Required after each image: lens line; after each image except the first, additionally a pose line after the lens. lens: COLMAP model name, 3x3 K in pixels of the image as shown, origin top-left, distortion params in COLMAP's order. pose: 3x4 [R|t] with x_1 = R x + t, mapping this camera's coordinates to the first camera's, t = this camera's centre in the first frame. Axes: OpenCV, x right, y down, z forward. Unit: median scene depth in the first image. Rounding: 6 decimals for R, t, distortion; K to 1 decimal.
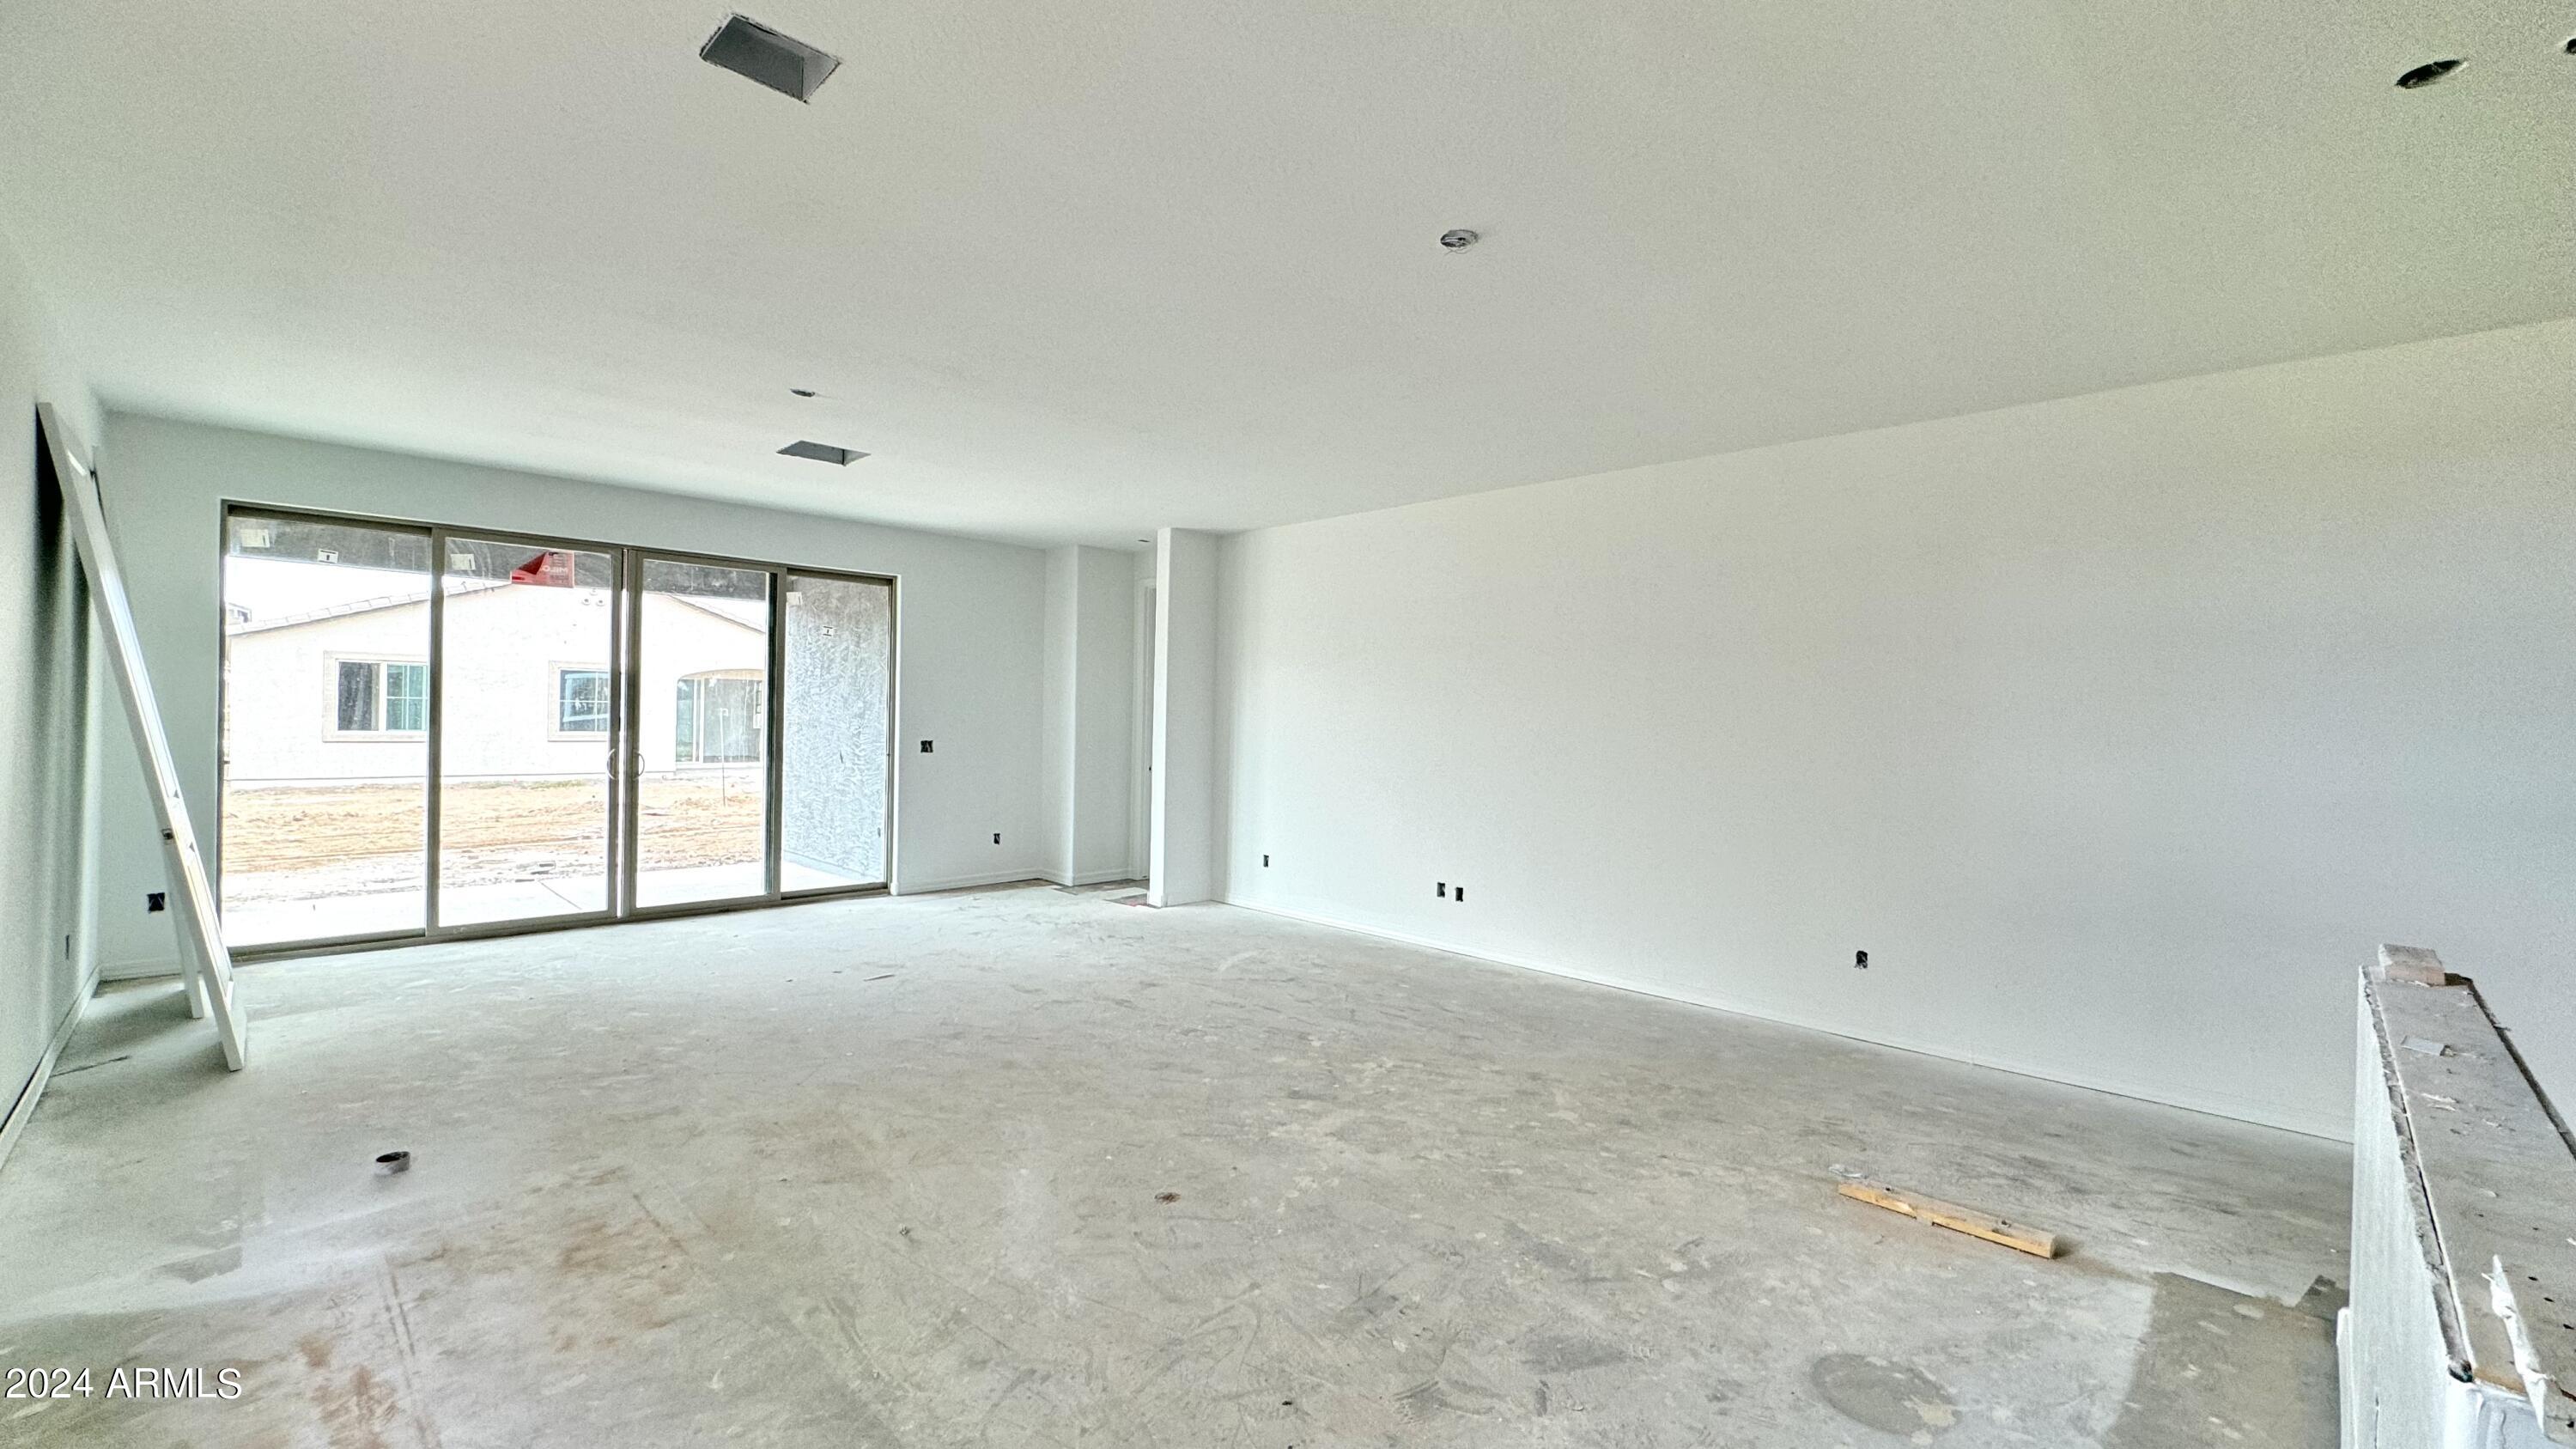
lens RADIAL K [[1028.8, 0, 1288.4], [0, 1028.8, 722.1], [0, 0, 1]] dist [-0.001080, -0.000125]
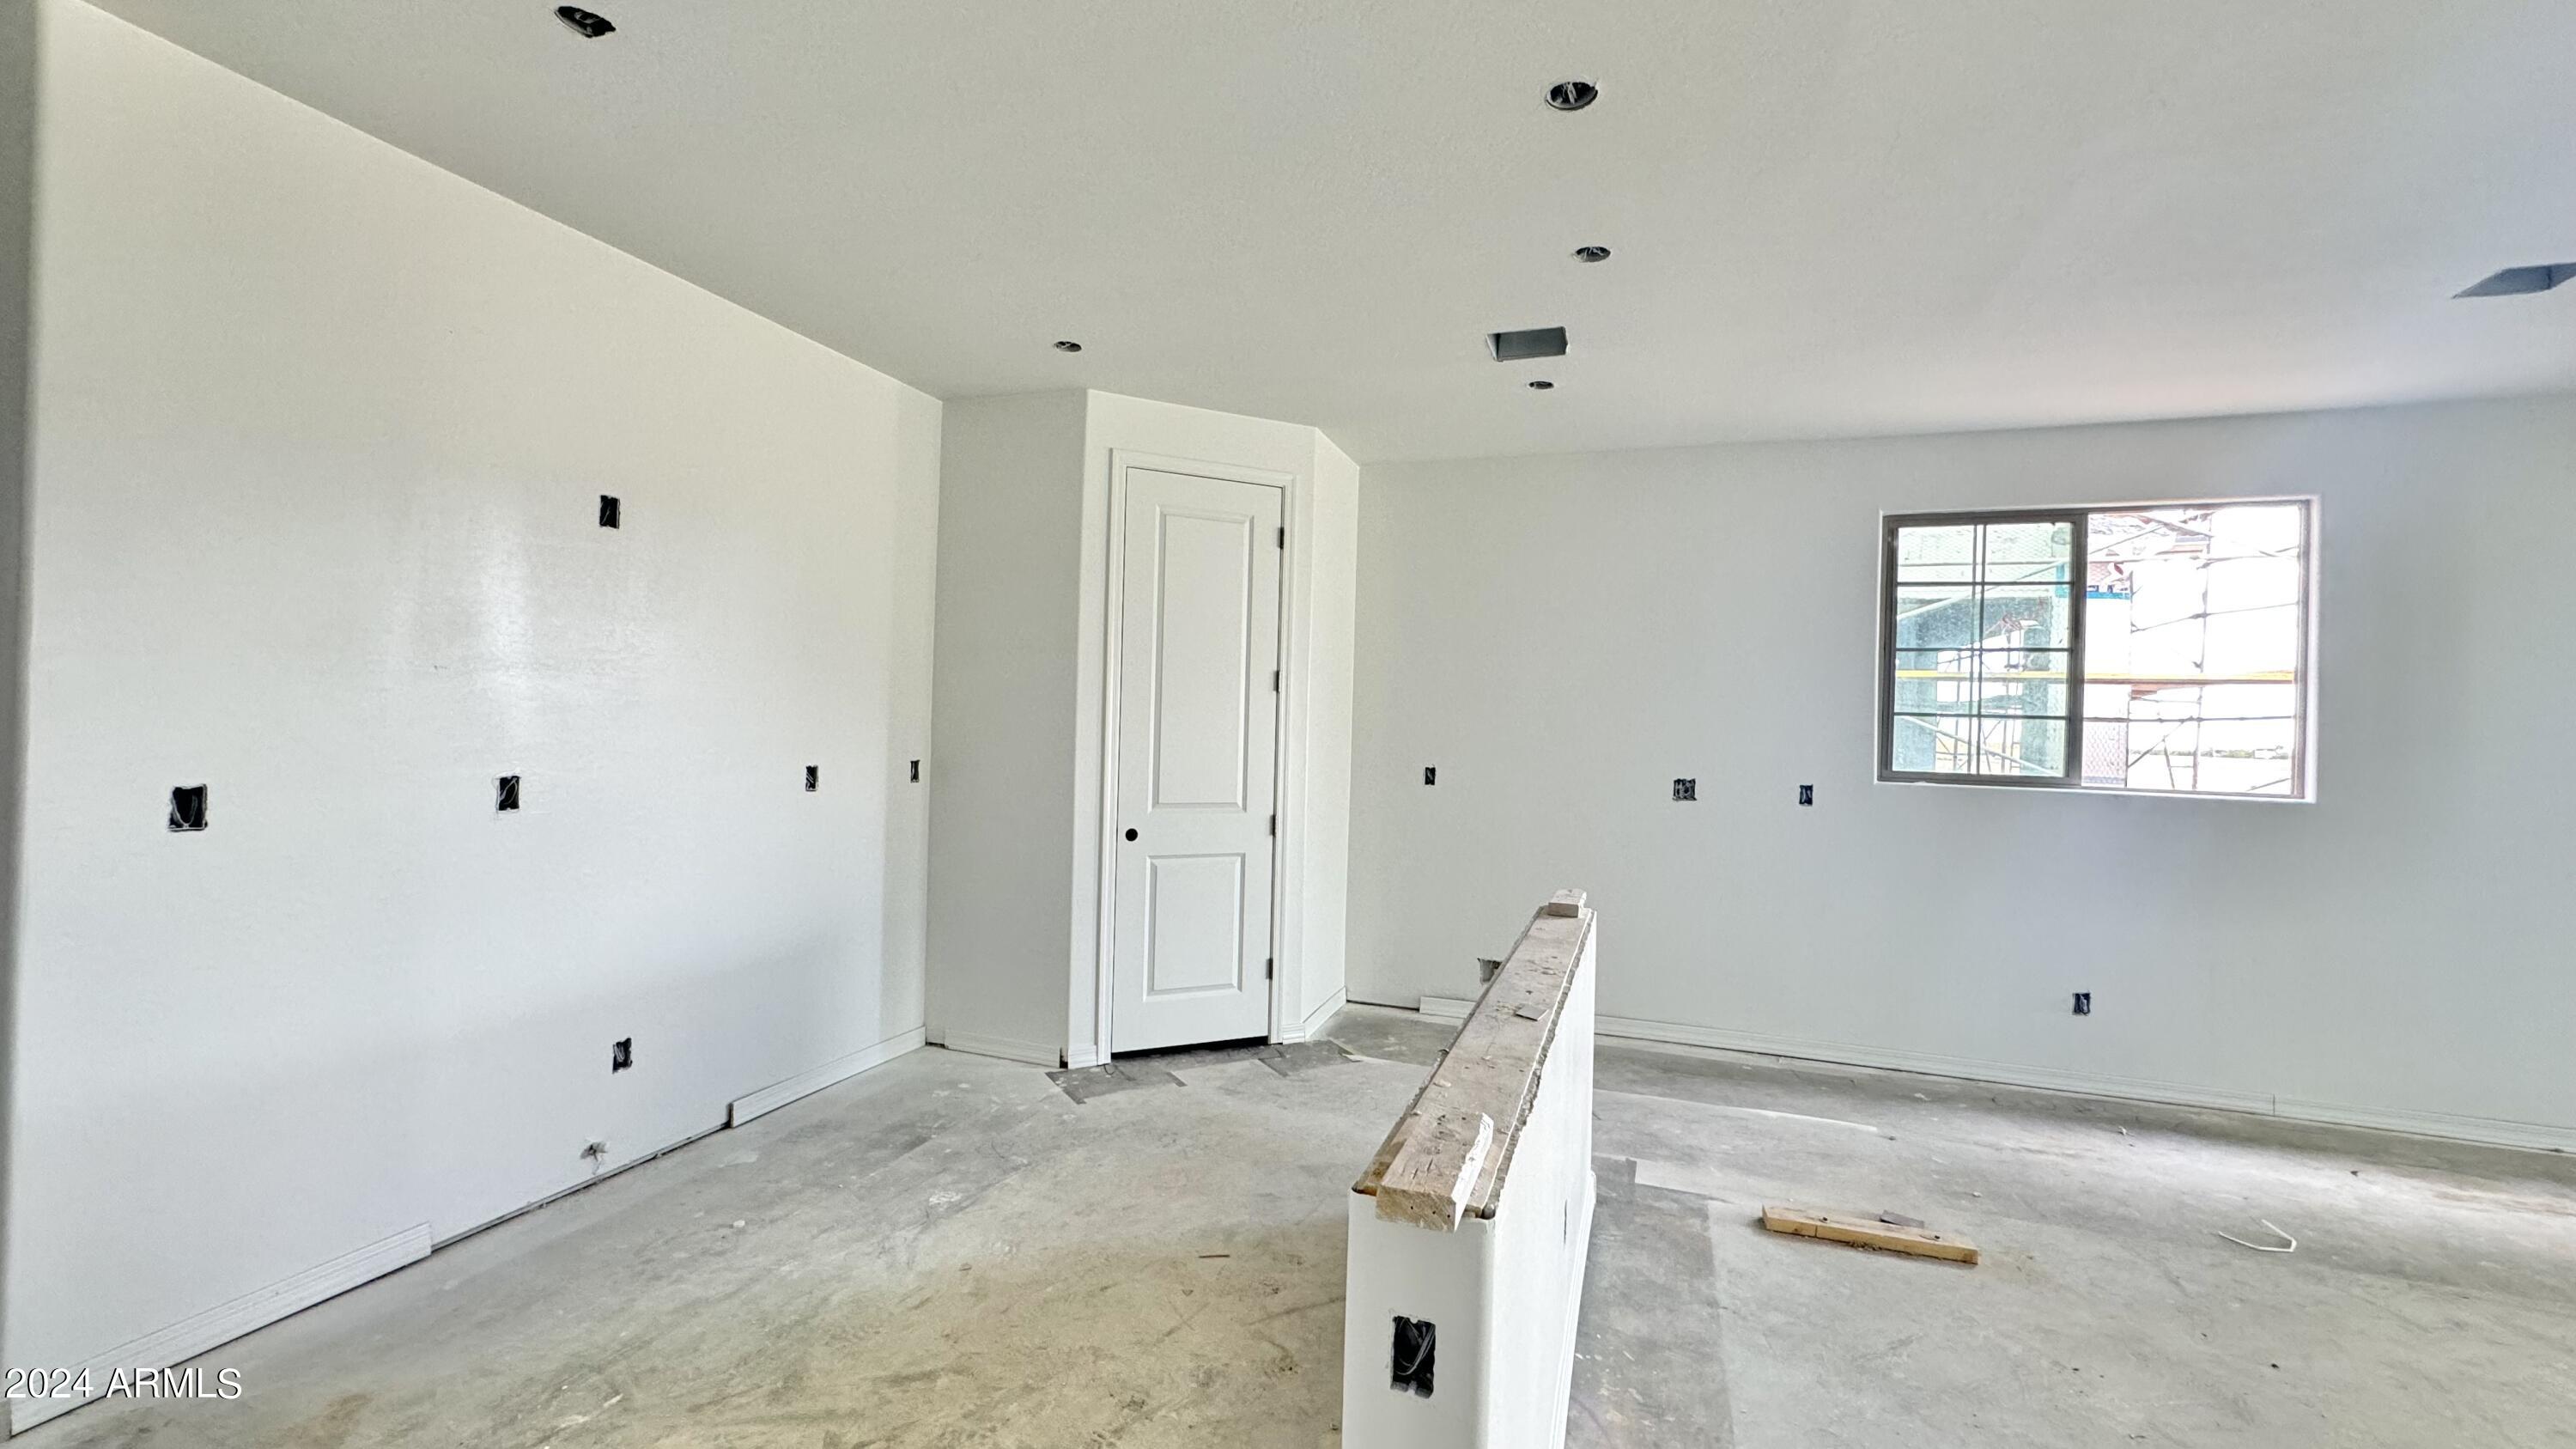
lens RADIAL K [[1028.8, 0, 1288.4], [0, 1028.8, 722.1], [0, 0, 1]] dist [-0.001080, -0.000125]
pose [[-0.903984, -0.047742, -0.424893, 1.438238], [-0.049111, 0.998763, -0.007737, 0.014452], [0.424737, 0.013873, -0.905210, 1.491262]]
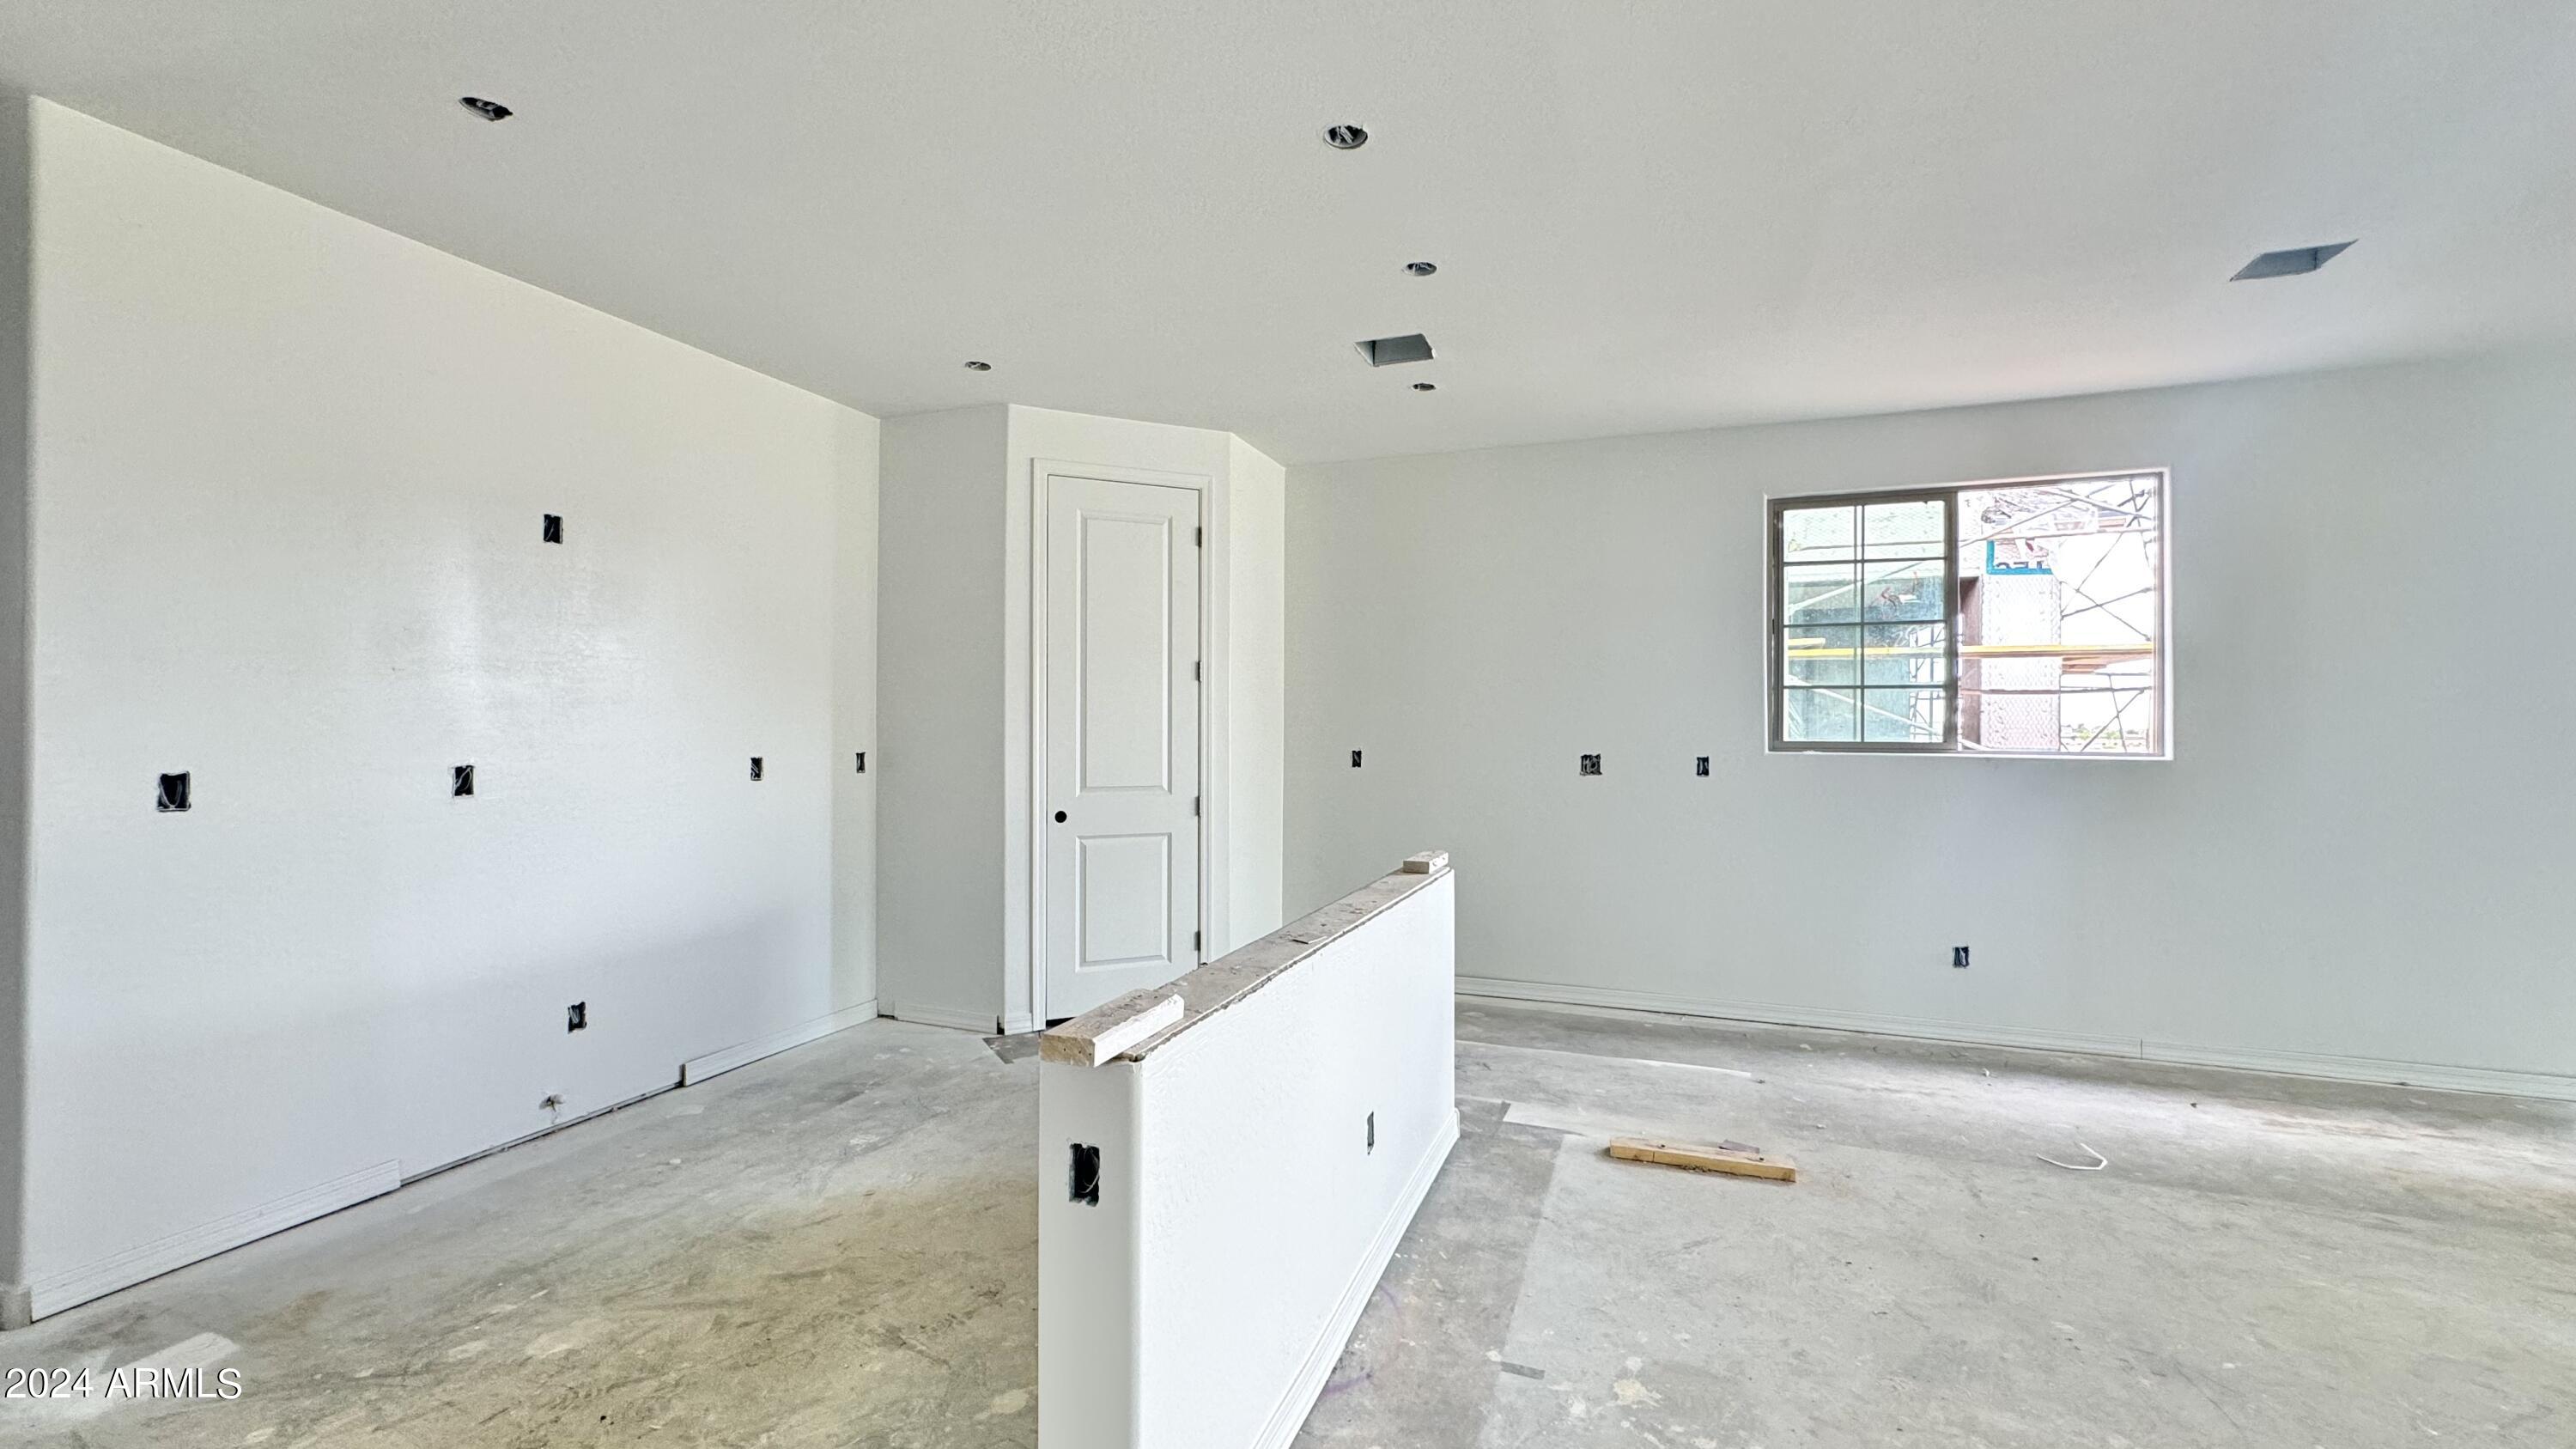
lens RADIAL K [[1028.8, 0, 1288.4], [0, 1028.8, 722.1], [0, 0, 1]] dist [-0.001080, -0.000125]
pose [[-0.914355, -0.026852, -0.404021, 1.297703], [-0.024920, 0.999639, -0.010038, 0.043526], [0.404145, 0.000890, -0.914694, 1.703272]]
